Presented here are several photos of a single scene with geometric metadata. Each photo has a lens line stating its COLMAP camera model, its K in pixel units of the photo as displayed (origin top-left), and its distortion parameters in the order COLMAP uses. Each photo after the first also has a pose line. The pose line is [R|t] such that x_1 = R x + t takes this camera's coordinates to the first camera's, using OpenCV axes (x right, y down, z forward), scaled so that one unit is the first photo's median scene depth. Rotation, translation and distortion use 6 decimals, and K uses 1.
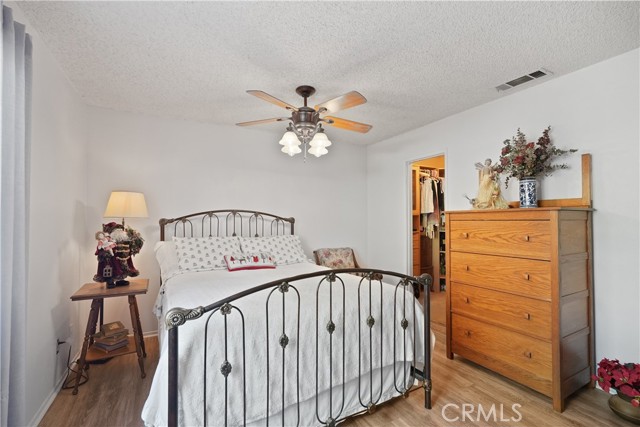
lens RADIAL K [[286.2, 0, 323.7], [0, 286.2, 216.3], [0, 0, 1]] dist [-0.016629, 0.009142]
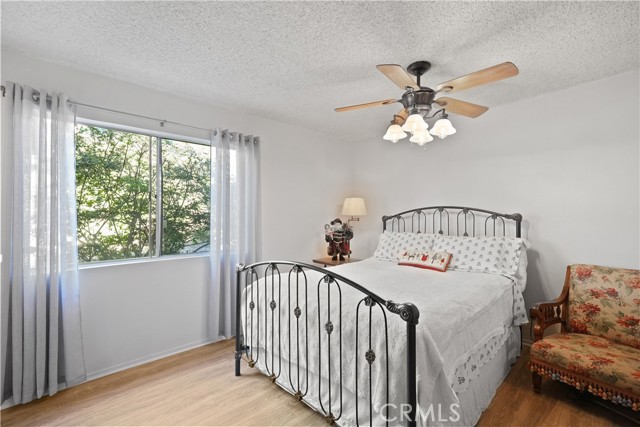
lens RADIAL K [[286.2, 0, 322.2], [0, 286.2, 212.8], [0, 0, 1]] dist [-0.016629, 0.009142]
pose [[0.247051, -0.014943, -0.968887, 0.563026], [0.010510, 0.999864, -0.012741, 0.007439], [0.968945, -0.007036, 0.247174, 0.409831]]
